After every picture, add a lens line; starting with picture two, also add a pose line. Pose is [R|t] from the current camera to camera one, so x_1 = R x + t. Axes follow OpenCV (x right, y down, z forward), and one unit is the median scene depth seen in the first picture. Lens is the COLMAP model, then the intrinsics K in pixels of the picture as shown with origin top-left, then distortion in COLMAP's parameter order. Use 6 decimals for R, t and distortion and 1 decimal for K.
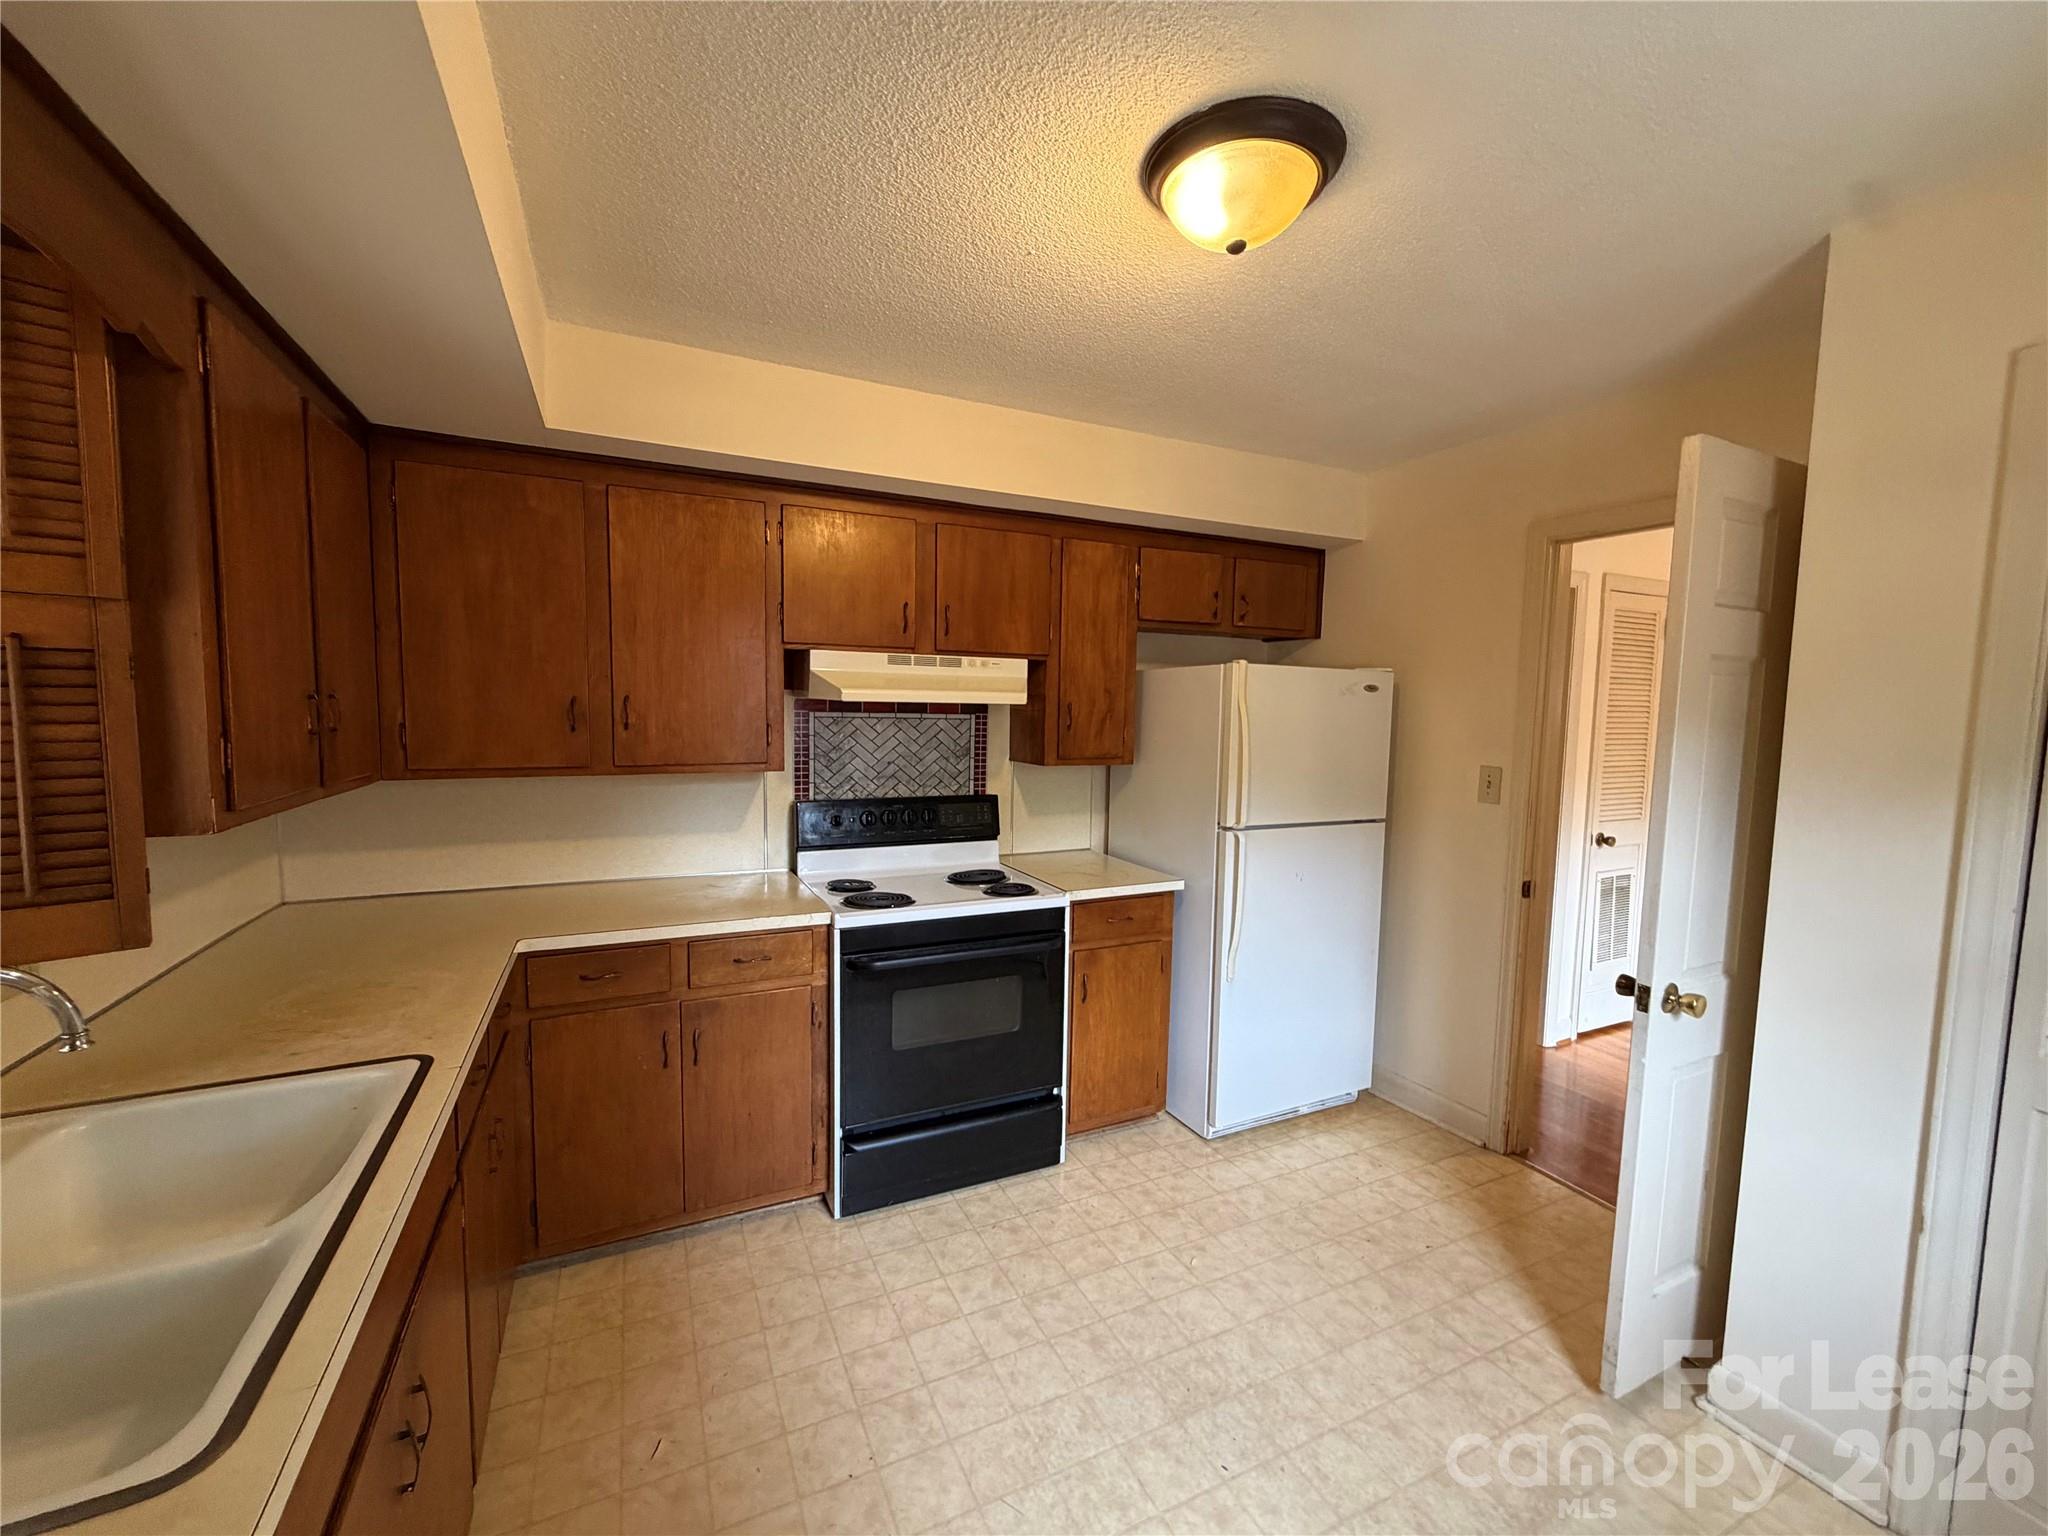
lens RADIAL K [[817.1, 0, 1019.6], [0, 817.1, 769.1], [0, 0, 1]] dist [-0.000866, 0.000753]
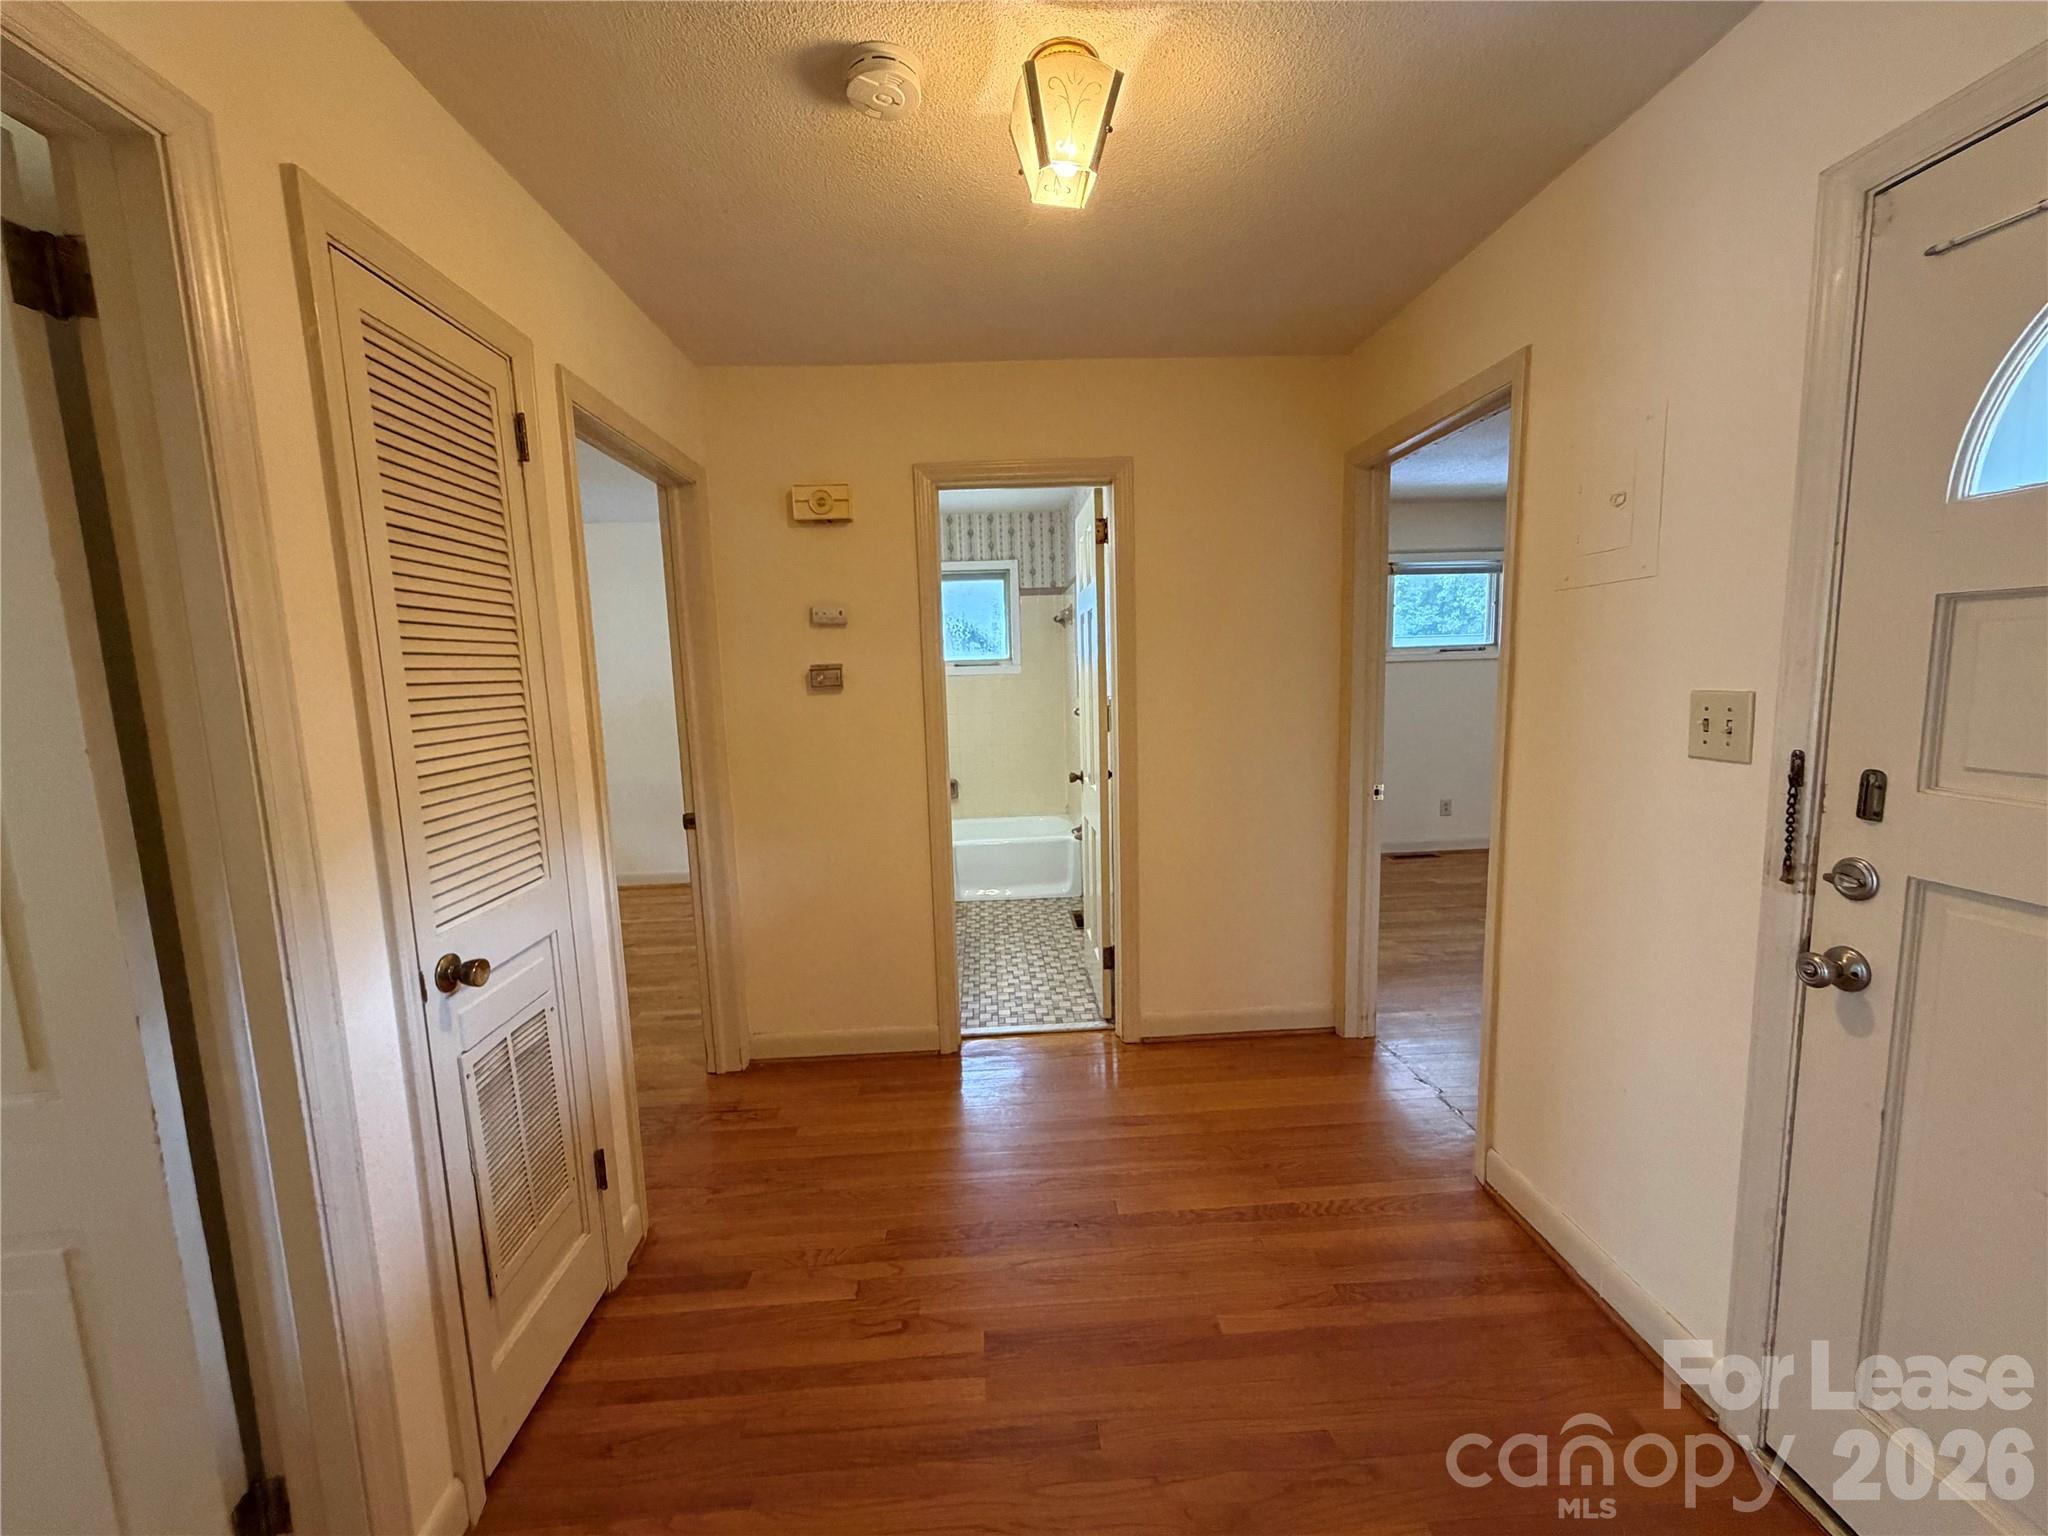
lens RADIAL K [[817.1, 0, 1019.6], [0, 817.1, 769.1], [0, 0, 1]] dist [-0.000866, 0.000753]
pose [[0.380890, -0.144652, 0.913235, 0.674571], [0.115054, 0.987425, 0.108417, -0.021641], [-0.917434, 0.063776, 0.392743, 0.852017]]
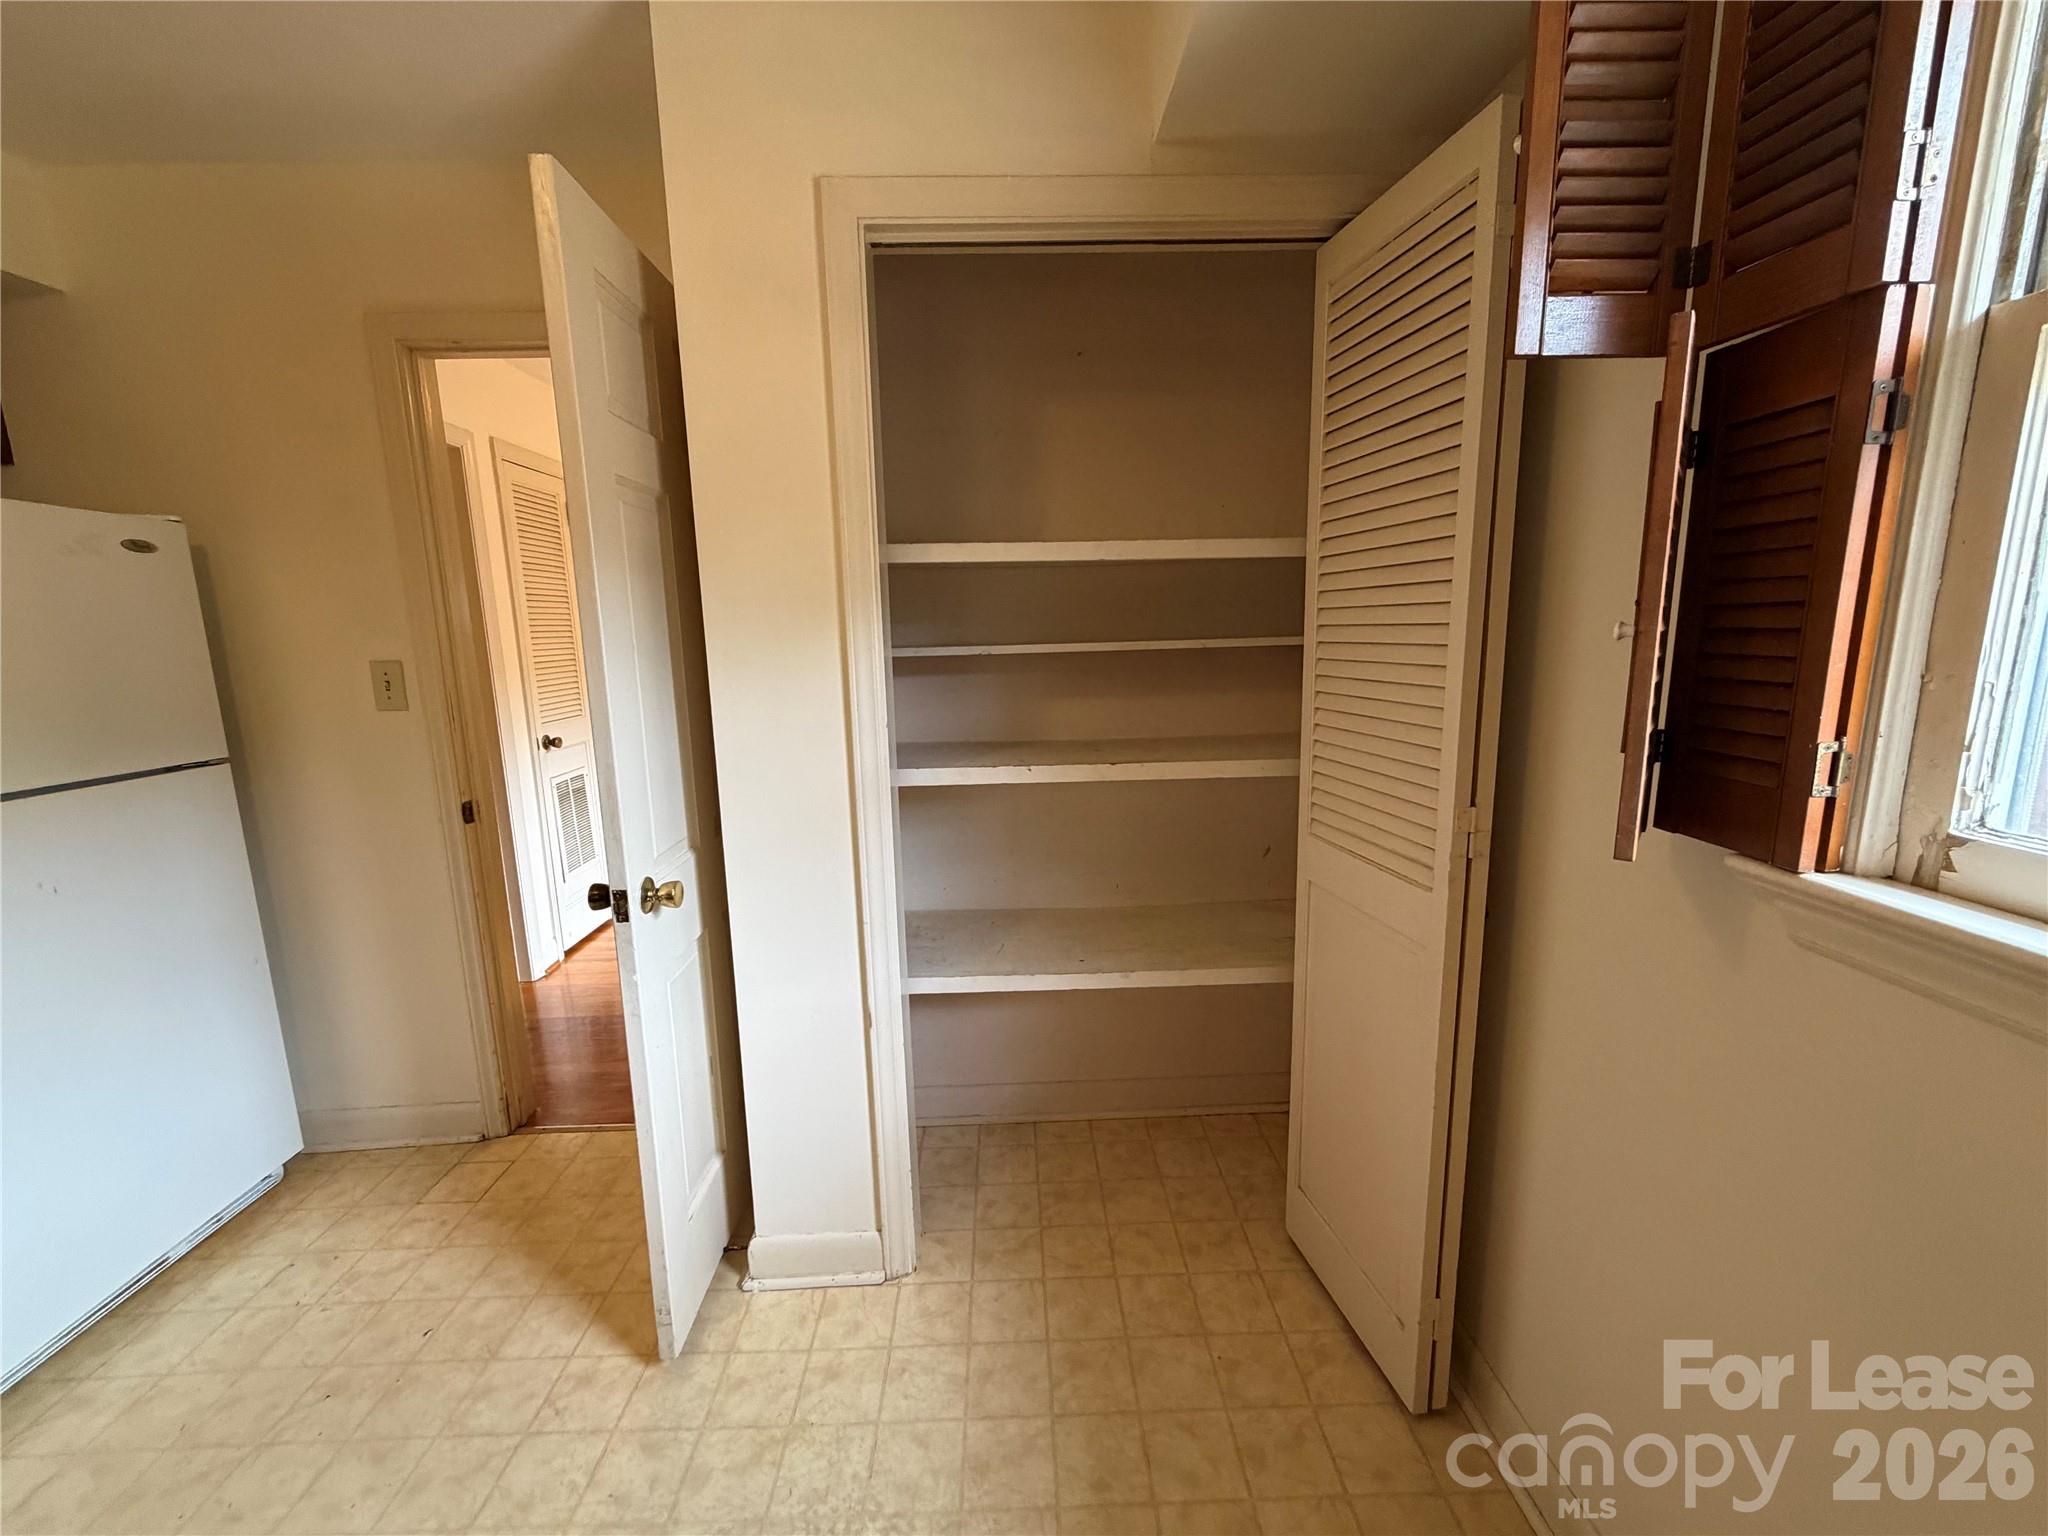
lens RADIAL K [[817.1, 0, 1019.6], [0, 817.1, 769.1], [0, 0, 1]] dist [-0.000866, 0.000753]
pose [[0.407737, -0.185133, 0.894134, 0.140479], [0.104158, 0.982268, 0.155885, 0.038723], [-0.907139, 0.029571, 0.419790, 0.185221]]
